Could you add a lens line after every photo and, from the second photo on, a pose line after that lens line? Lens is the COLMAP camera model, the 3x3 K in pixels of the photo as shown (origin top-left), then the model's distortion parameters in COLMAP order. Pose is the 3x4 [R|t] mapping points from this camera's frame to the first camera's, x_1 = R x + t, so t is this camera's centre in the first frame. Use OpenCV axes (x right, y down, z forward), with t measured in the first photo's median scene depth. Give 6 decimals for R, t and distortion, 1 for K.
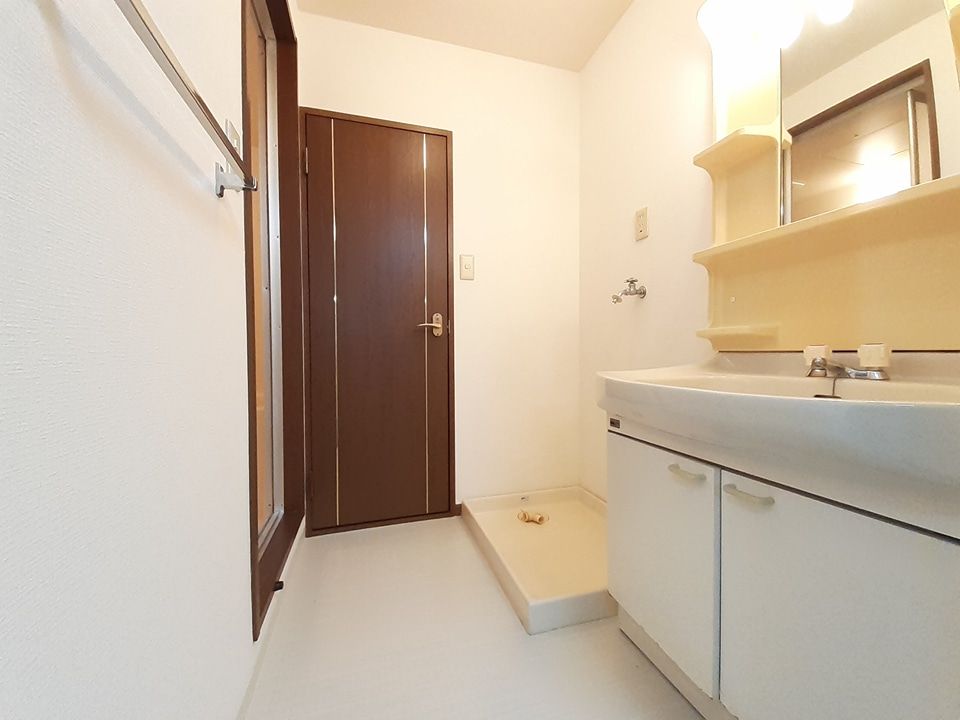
lens RADIAL K [[386.9, 0, 476.8], [0, 386.9, 360.4], [0, 0, 1]] dist [-0.008619, -0.002812]
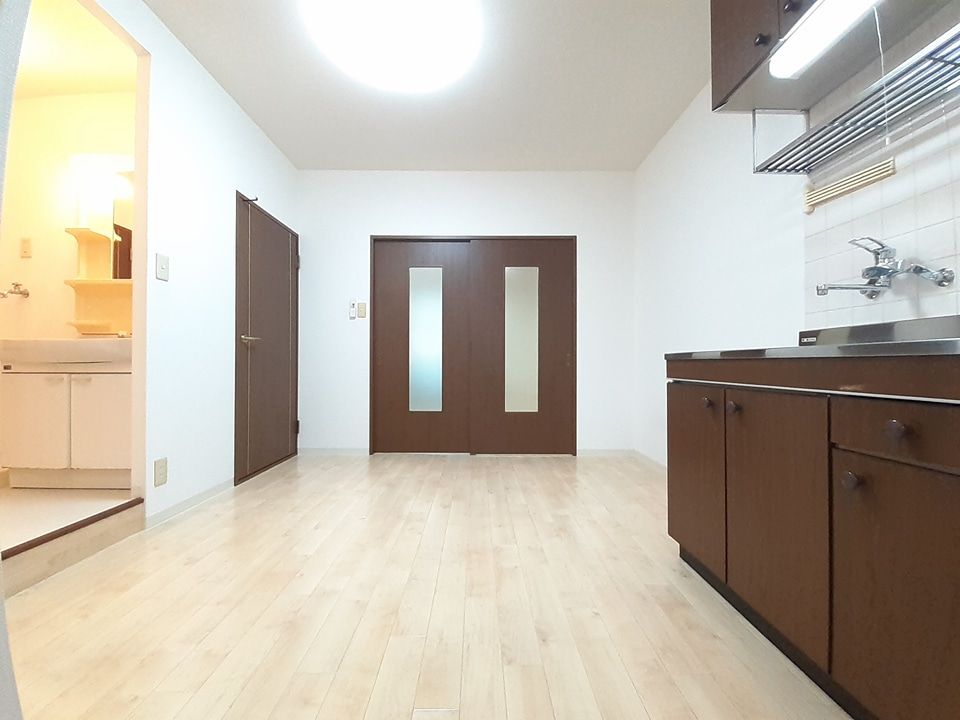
lens RADIAL K [[386.9, 0, 474.1], [0, 386.9, 359.4], [0, 0, 1]] dist [-0.008619, -0.002812]
pose [[0.281480, 0.006910, 0.959542, -0.650516], [0.012102, 0.999869, -0.010751, 0.151921], [-0.959491, 0.014638, 0.281359, -1.416990]]
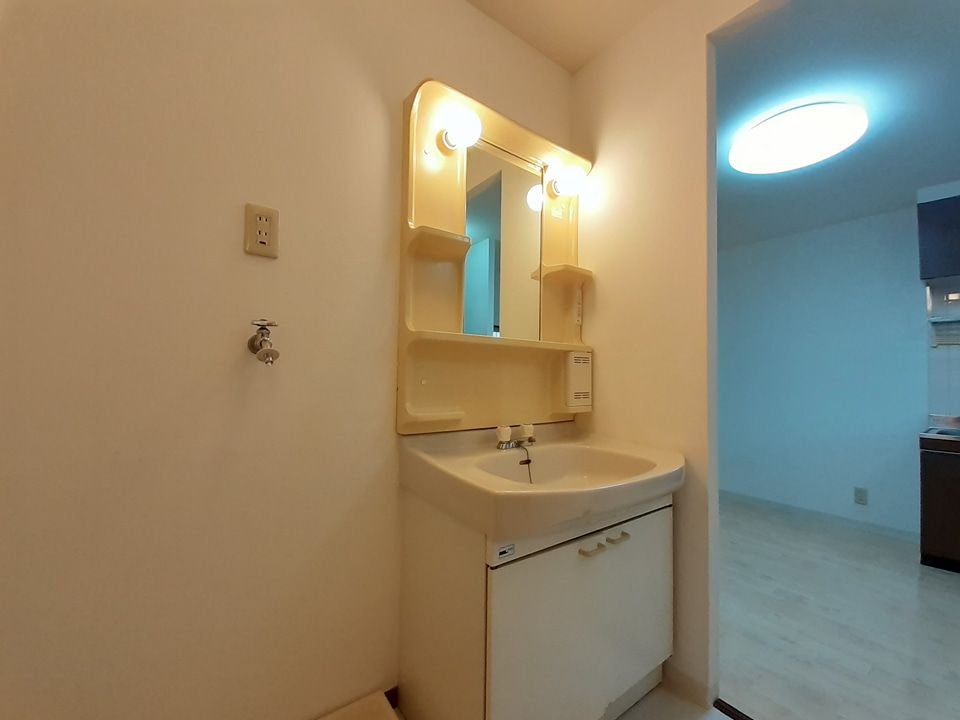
lens RADIAL K [[386.9, 0, 480.8], [0, 386.9, 363.5], [0, 0, 1]] dist [-0.008619, -0.002812]
pose [[-0.337743, 0.024831, 0.940911, -0.345546], [-0.011671, 0.999465, -0.030565, -0.175012], [-0.941166, -0.021305, -0.337273, 1.177058]]
